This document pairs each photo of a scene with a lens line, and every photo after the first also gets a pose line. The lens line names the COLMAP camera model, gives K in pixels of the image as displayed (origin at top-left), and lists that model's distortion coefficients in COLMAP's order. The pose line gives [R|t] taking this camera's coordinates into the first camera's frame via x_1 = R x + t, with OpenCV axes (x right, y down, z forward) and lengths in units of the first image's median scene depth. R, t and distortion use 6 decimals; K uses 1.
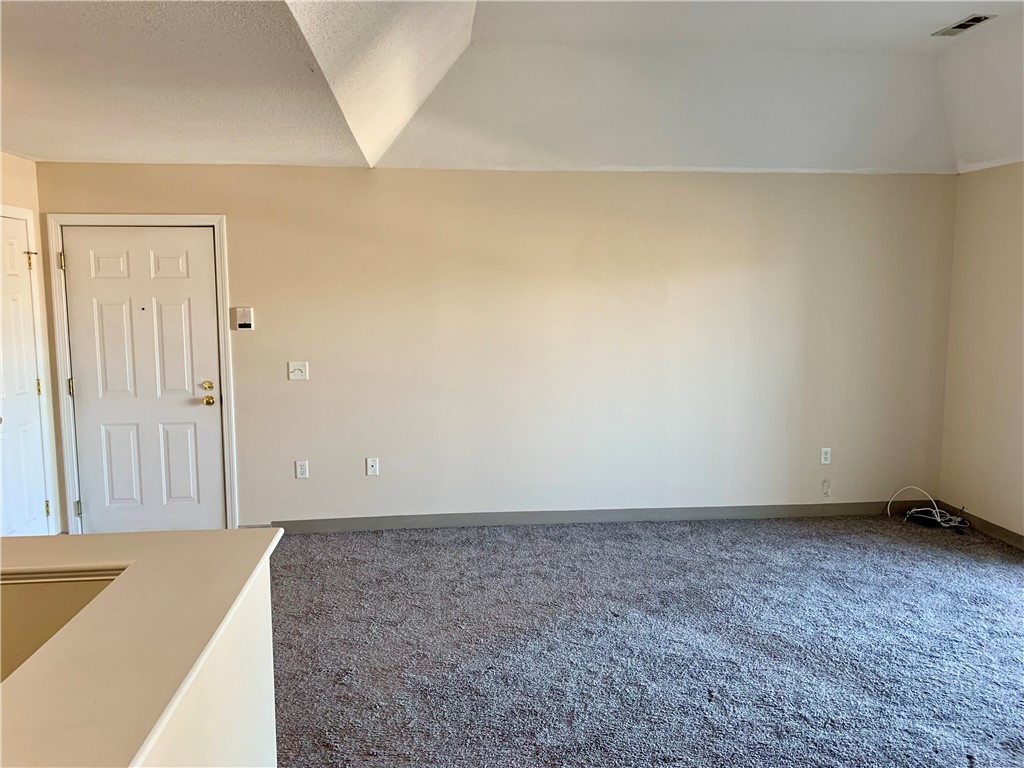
lens RADIAL K [[785.3, 0, 522.1], [0, 785.3, 371.0], [0, 0, 1]] dist [0.068295, -0.089127]
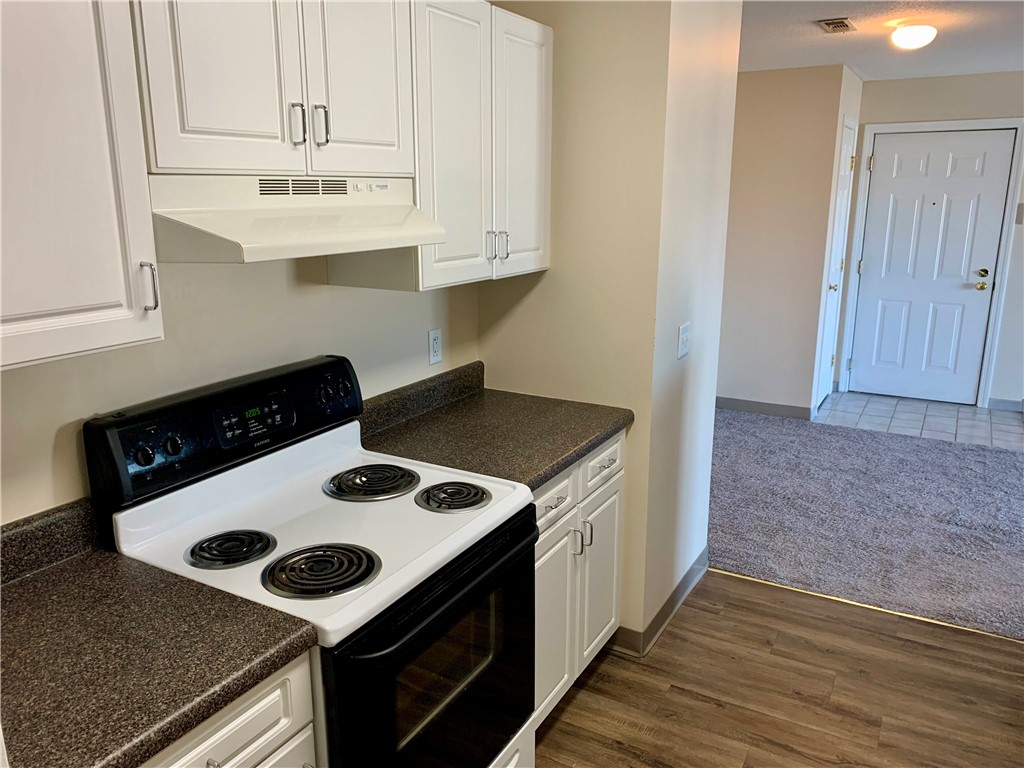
lens RADIAL K [[785.3, 0, 507.6], [0, 785.3, 381.5], [0, 0, 1]] dist [0.068295, -0.089127]
pose [[0.811782, 0.140111, -0.566903, -0.279973], [-0.063190, 0.986166, 0.153247, 0.040318], [0.580532, -0.088580, 0.809405, -0.343379]]
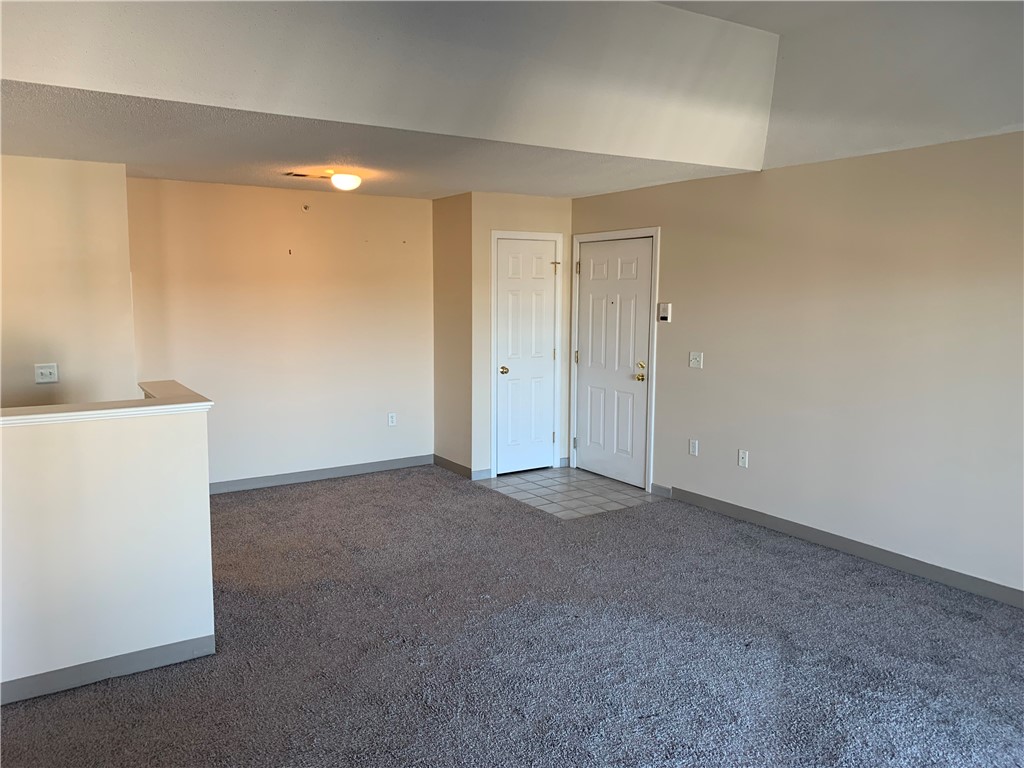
lens RADIAL K [[785.3, 0, 501.0], [0, 785.3, 374.4], [0, 0, 1]] dist [0.068295, -0.089127]
pose [[0.447175, 0.103774, -0.888406, 0.604485], [-0.098858, 0.992896, 0.066220, -0.027360], [0.888967, 0.058214, 0.454257, 0.242283]]
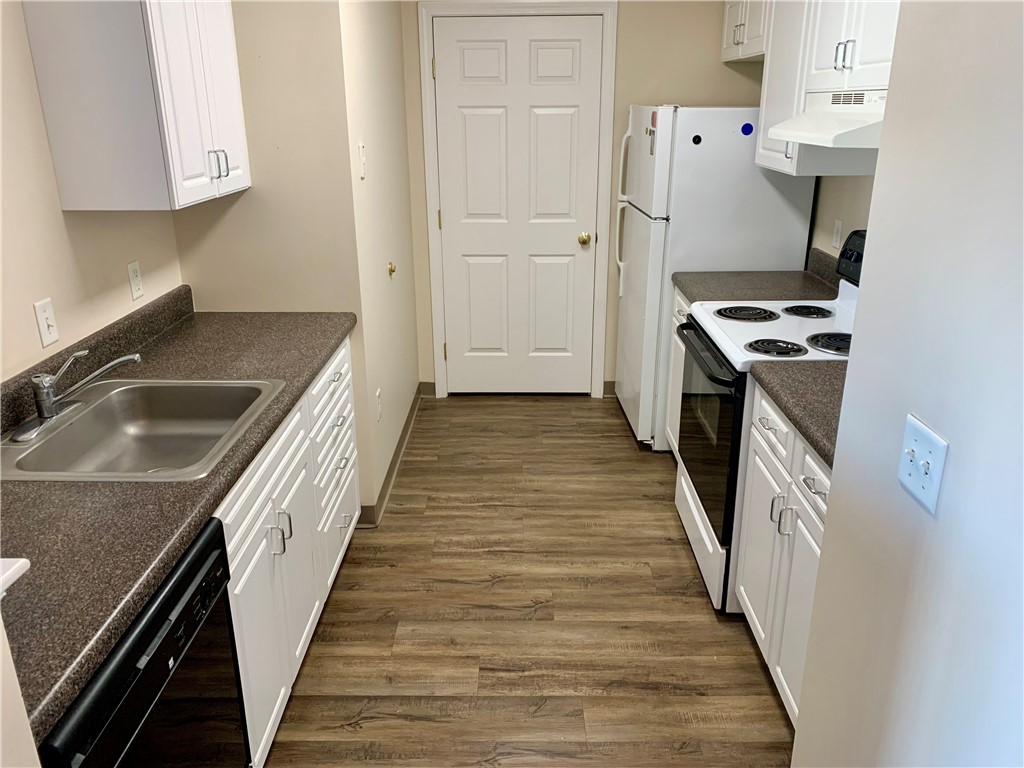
lens RADIAL K [[785.3, 0, 503.8], [0, 785.3, 372.1], [0, 0, 1]] dist [0.068295, -0.089127]
pose [[-0.991948, -0.032442, 0.122417, -0.403058], [0.022198, 0.907125, 0.420274, -0.041156], [-0.124682, 0.419608, -0.899102, 0.414686]]
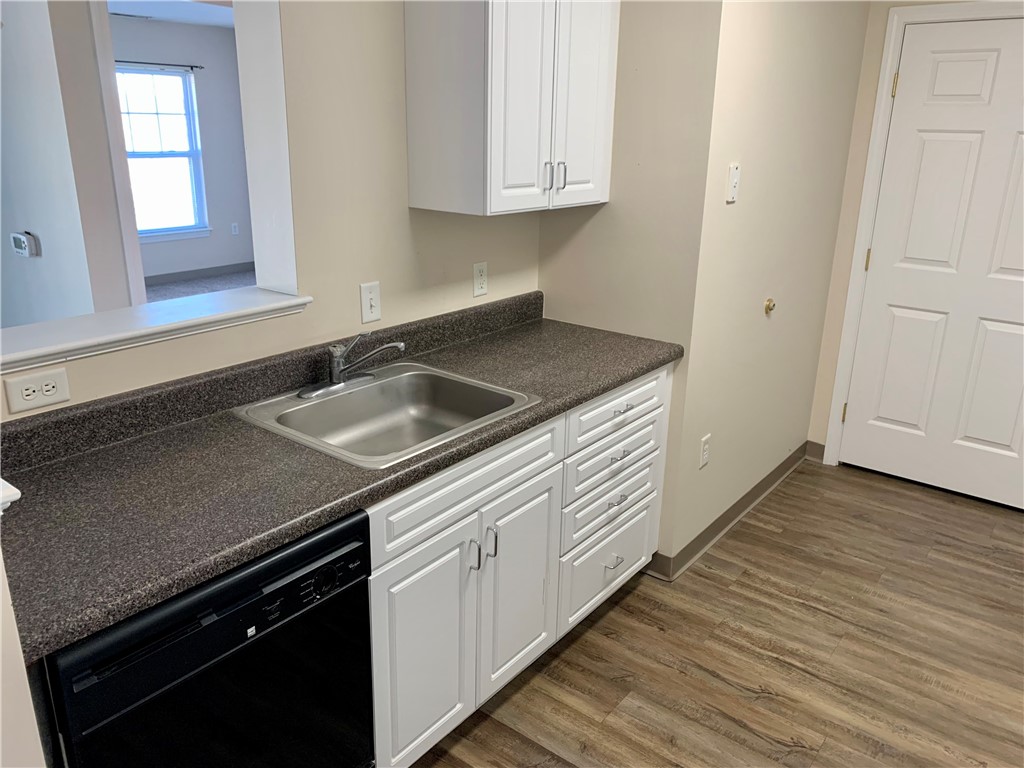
lens RADIAL K [[785.3, 0, 510.9], [0, 785.3, 372.1], [0, 0, 1]] dist [0.068295, -0.089127]
pose [[-0.717610, -0.221597, 0.660251, -0.493032], [0.054257, 0.927360, 0.370216, -0.026063], [-0.694329, 0.301493, -0.653459, 0.321297]]
